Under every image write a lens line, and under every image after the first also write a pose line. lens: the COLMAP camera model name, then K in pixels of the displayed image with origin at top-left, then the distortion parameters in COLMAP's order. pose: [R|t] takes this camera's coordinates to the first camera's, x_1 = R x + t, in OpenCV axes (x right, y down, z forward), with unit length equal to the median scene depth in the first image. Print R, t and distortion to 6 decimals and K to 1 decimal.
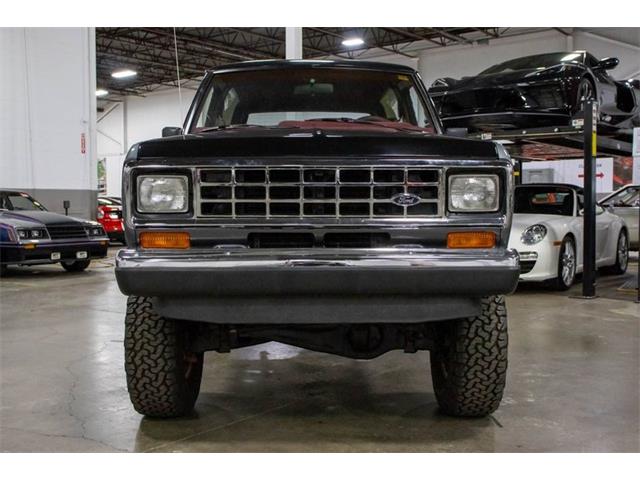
lens RADIAL K [[714.0, 0, 320.0], [0, 714.0, 240.0], [0, 0, 1]] dist [-0.015711, 0.038896]
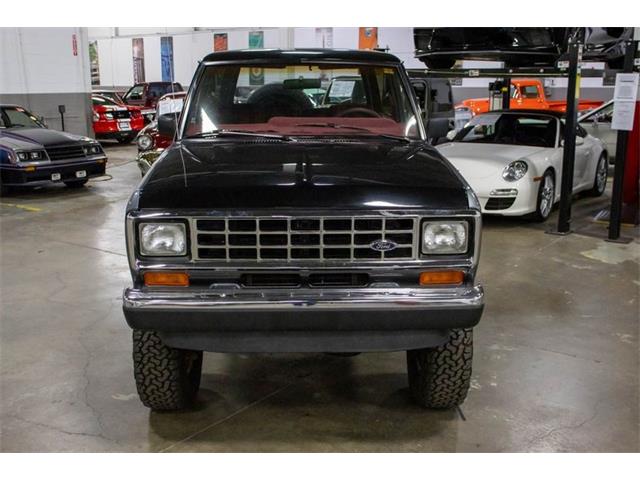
lens RADIAL K [[696.4, 0, 320.0], [0, 696.4, 240.0], [0, 0, 1]] dist [-0.006171, 0.018851]
pose [[0.999953, 0.000721, 0.009634, 0.010454], [-0.002381, 0.984851, 0.173384, -0.226433], [-0.009363, -0.173399, 0.984807, -0.054298]]
